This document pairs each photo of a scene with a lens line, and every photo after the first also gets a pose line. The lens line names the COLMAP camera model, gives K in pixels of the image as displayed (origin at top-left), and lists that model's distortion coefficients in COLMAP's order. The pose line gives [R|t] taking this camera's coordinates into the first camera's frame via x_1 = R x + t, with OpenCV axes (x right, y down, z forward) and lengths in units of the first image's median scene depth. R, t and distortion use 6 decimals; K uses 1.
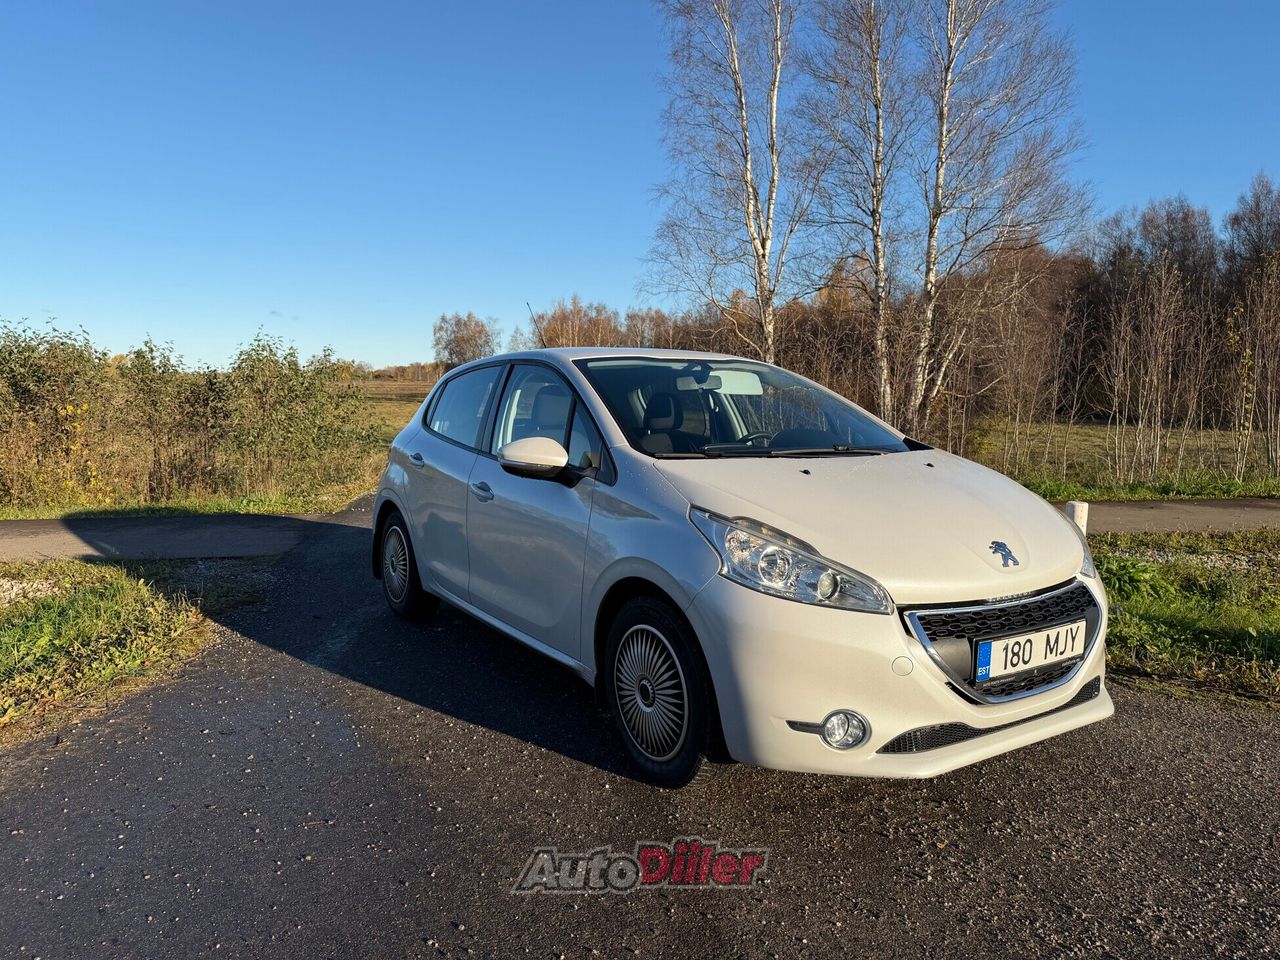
lens RADIAL K [[919.9, 0, 640.0], [0, 919.9, 480.0], [0, 0, 1]] dist [0.073051, -0.118598]
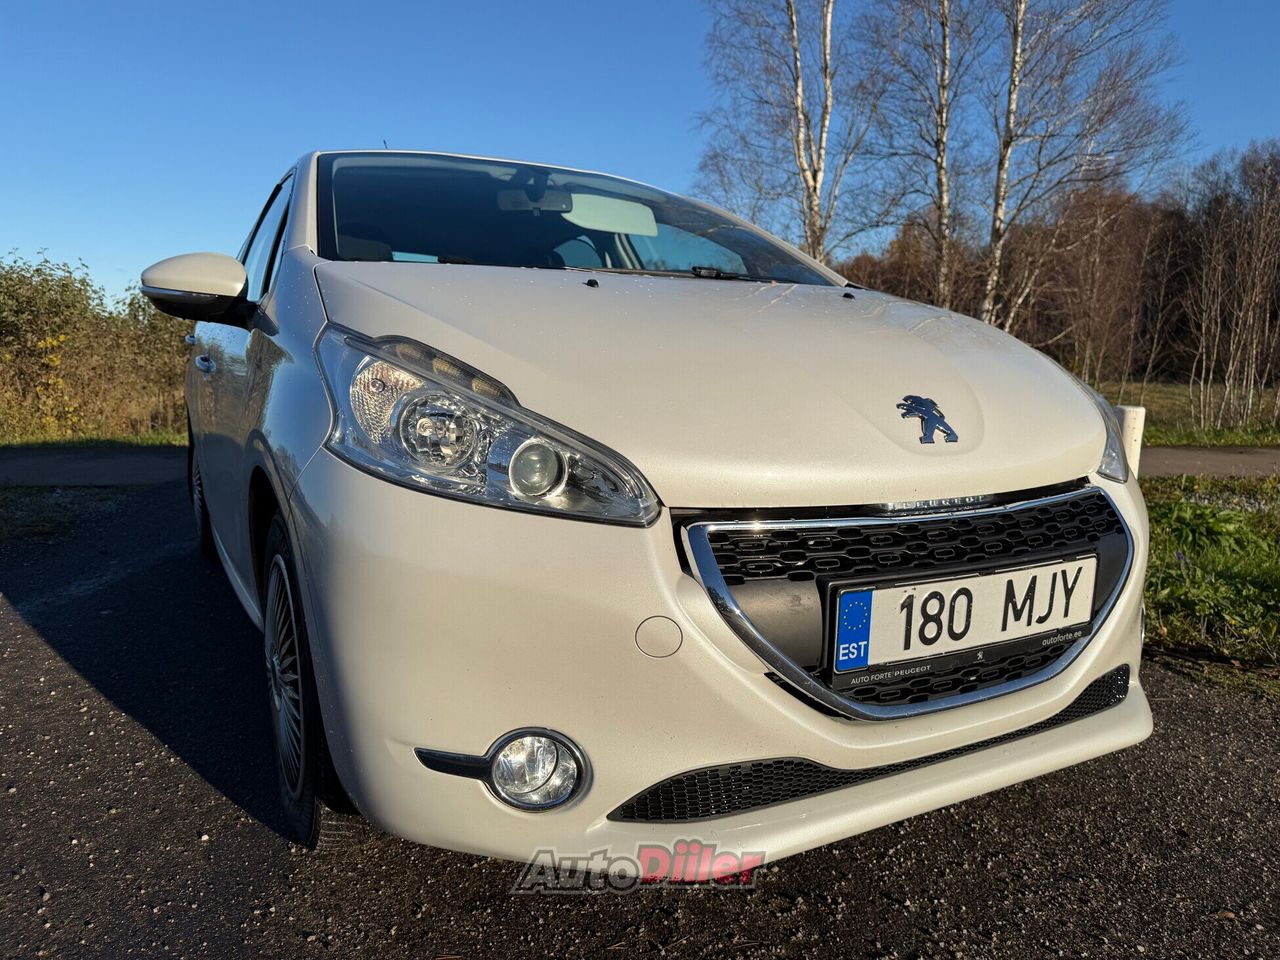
lens RADIAL K [[924.0, 0, 640.0], [0, 924.0, 480.0], [0, 0, 1]] dist [-0.001346, -0.003725]
pose [[0.997115, 0.014684, -0.074470, 0.051977], [-0.011680, 0.999107, 0.040617, 0.017741], [0.075000, -0.039630, 0.996396, 0.093237]]
